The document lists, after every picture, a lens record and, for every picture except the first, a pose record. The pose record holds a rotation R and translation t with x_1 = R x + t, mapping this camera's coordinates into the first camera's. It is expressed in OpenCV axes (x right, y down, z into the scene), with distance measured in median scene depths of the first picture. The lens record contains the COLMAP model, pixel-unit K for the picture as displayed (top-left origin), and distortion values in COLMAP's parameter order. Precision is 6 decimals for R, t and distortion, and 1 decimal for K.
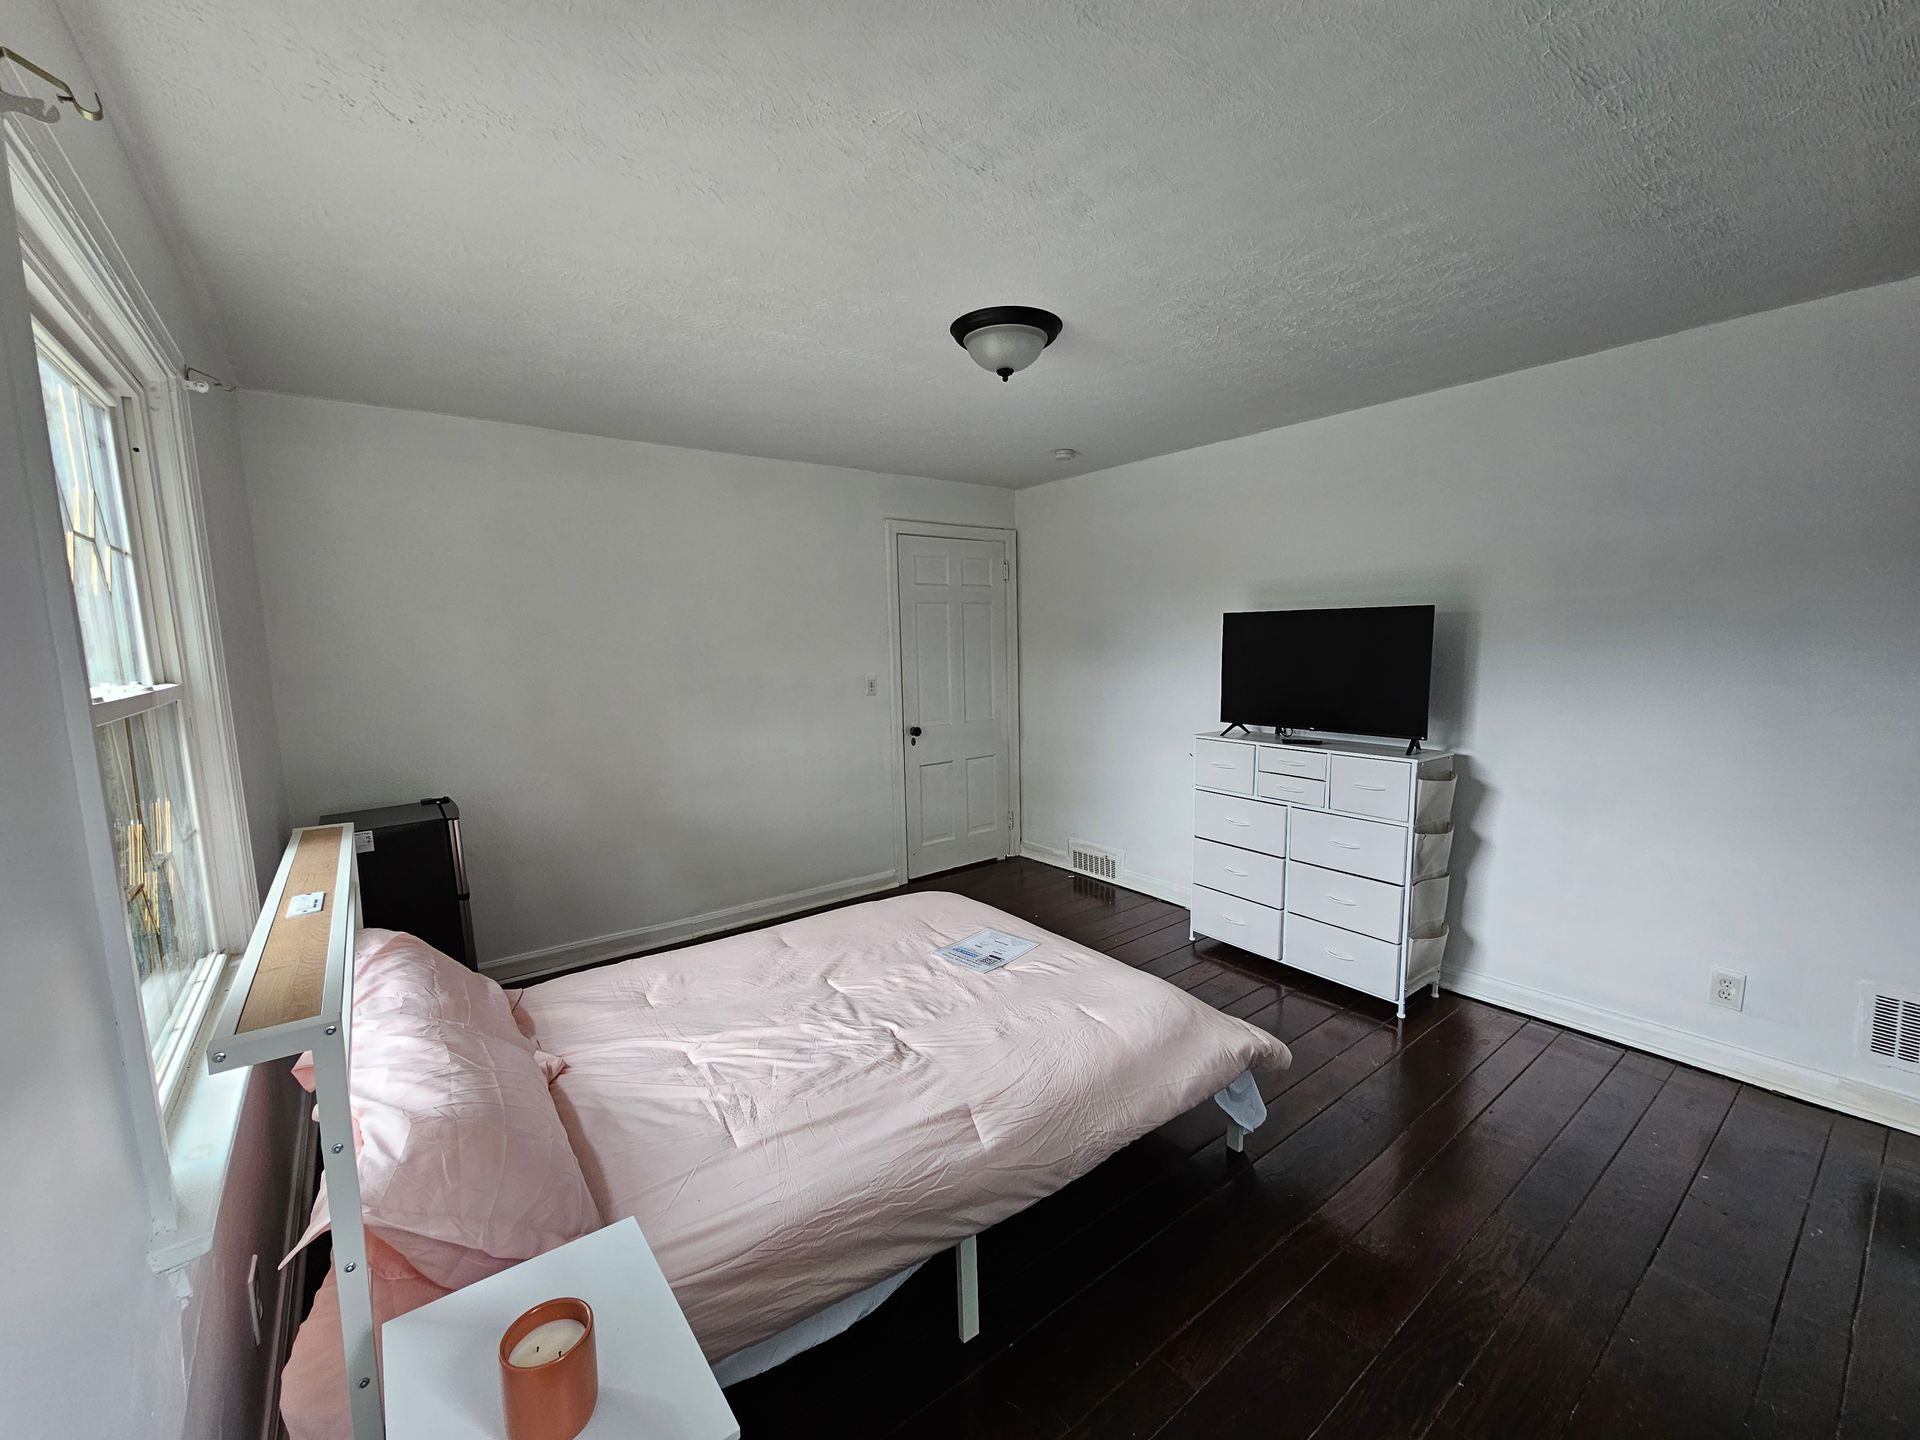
lens RADIAL K [[782.8, 0, 959.2], [0, 782.8, 726.8], [0, 0, 1]] dist [-0.002062, 0.000177]
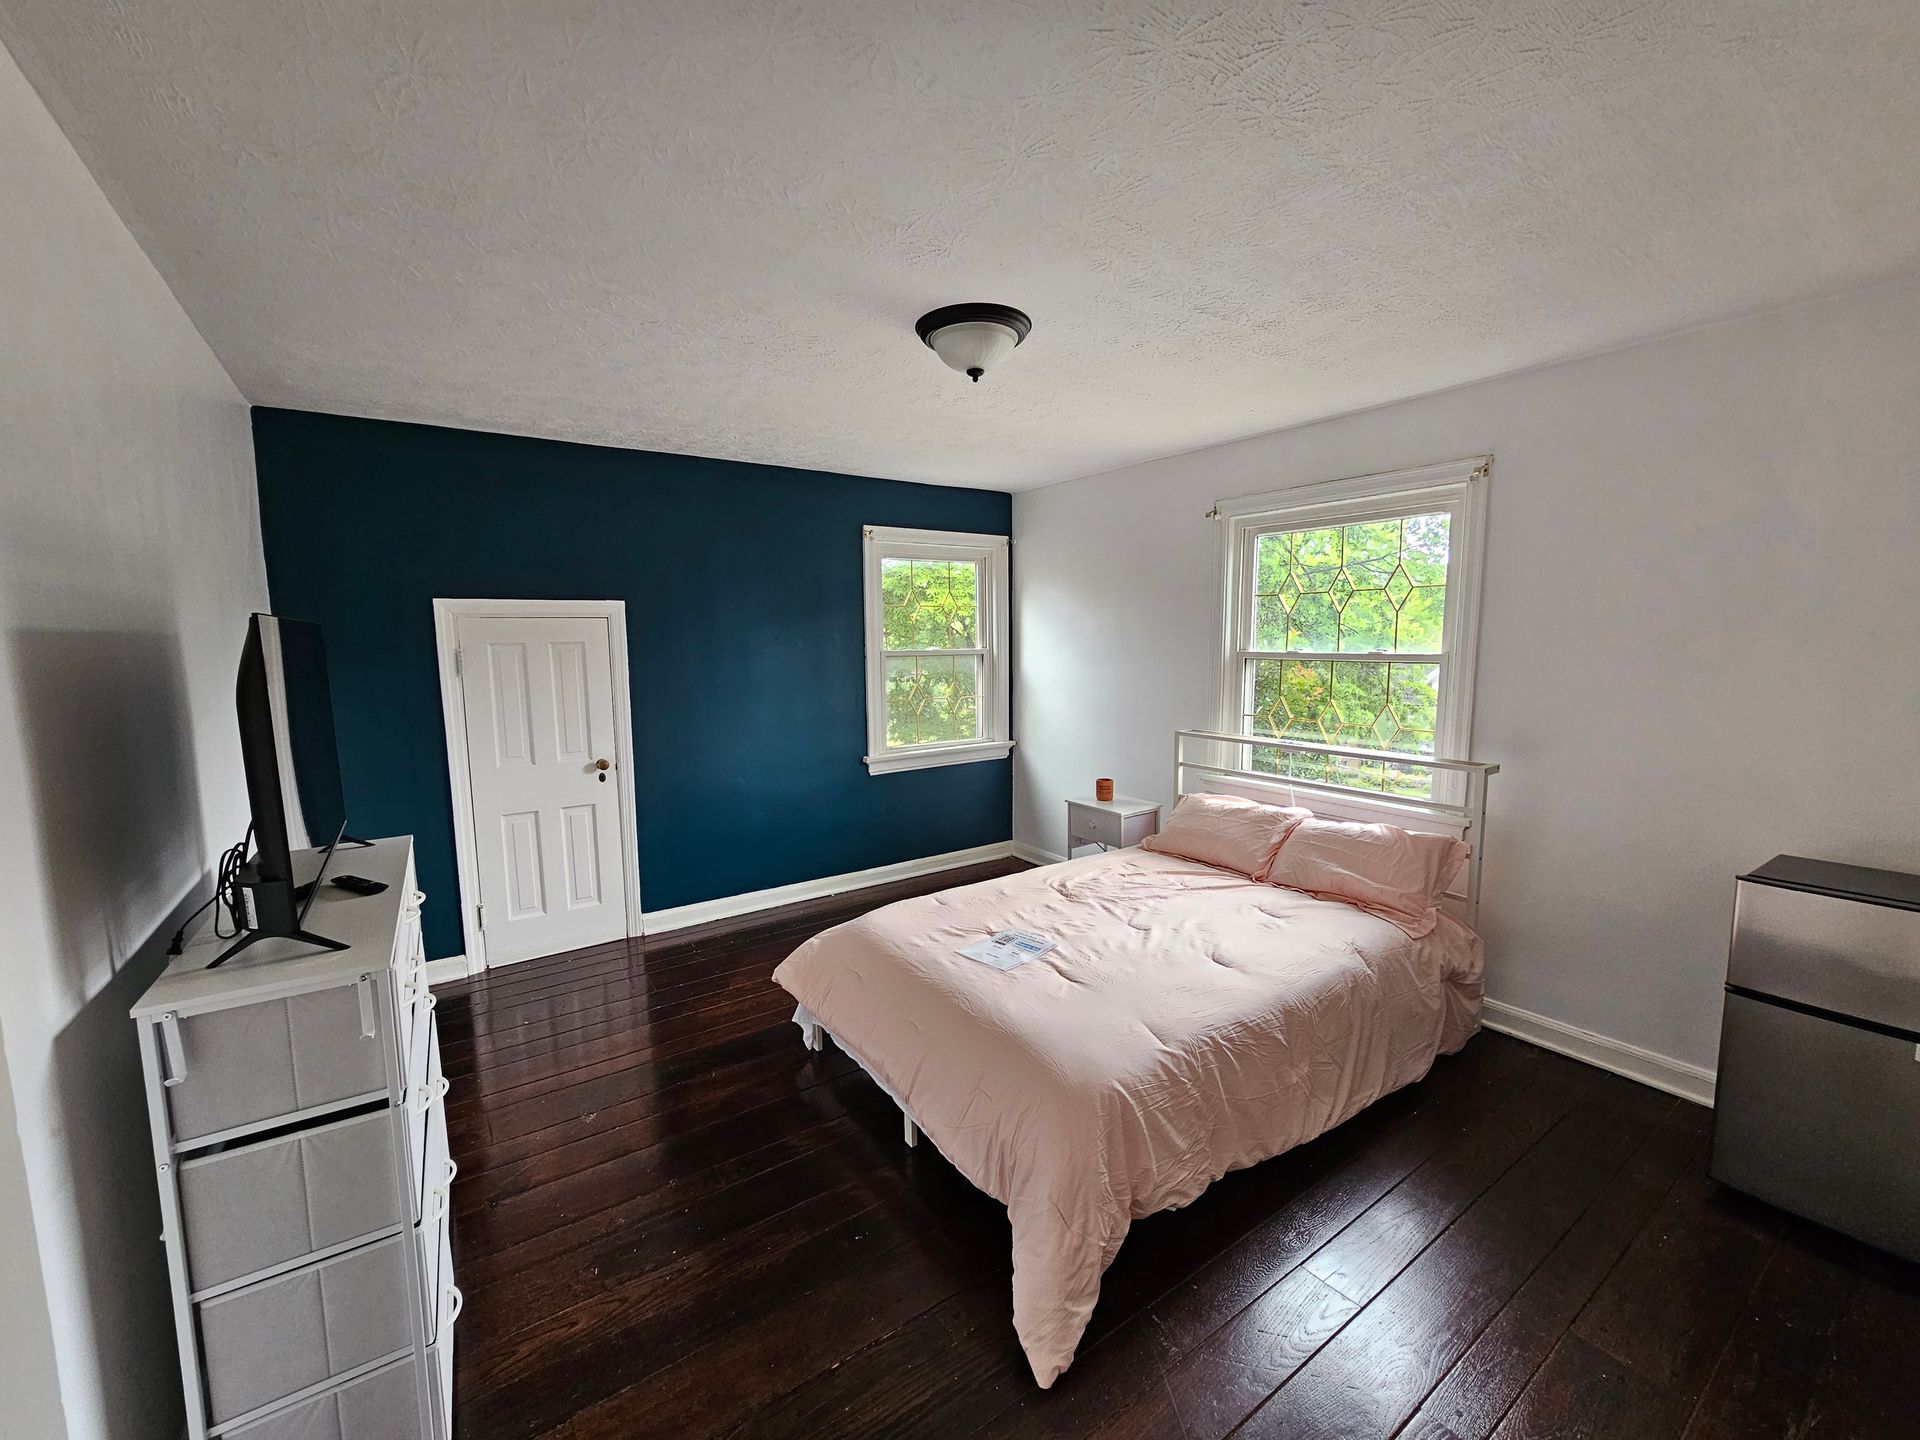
lens RADIAL K [[782.8, 0, 959.2], [0, 782.8, 726.8], [0, 0, 1]] dist [-0.002062, 0.000177]
pose [[-0.998279, 0.025632, 0.052737, 0.038284], [0.037413, 0.970967, 0.236270, -0.254580], [-0.045150, 0.237837, -0.970255, 1.986716]]
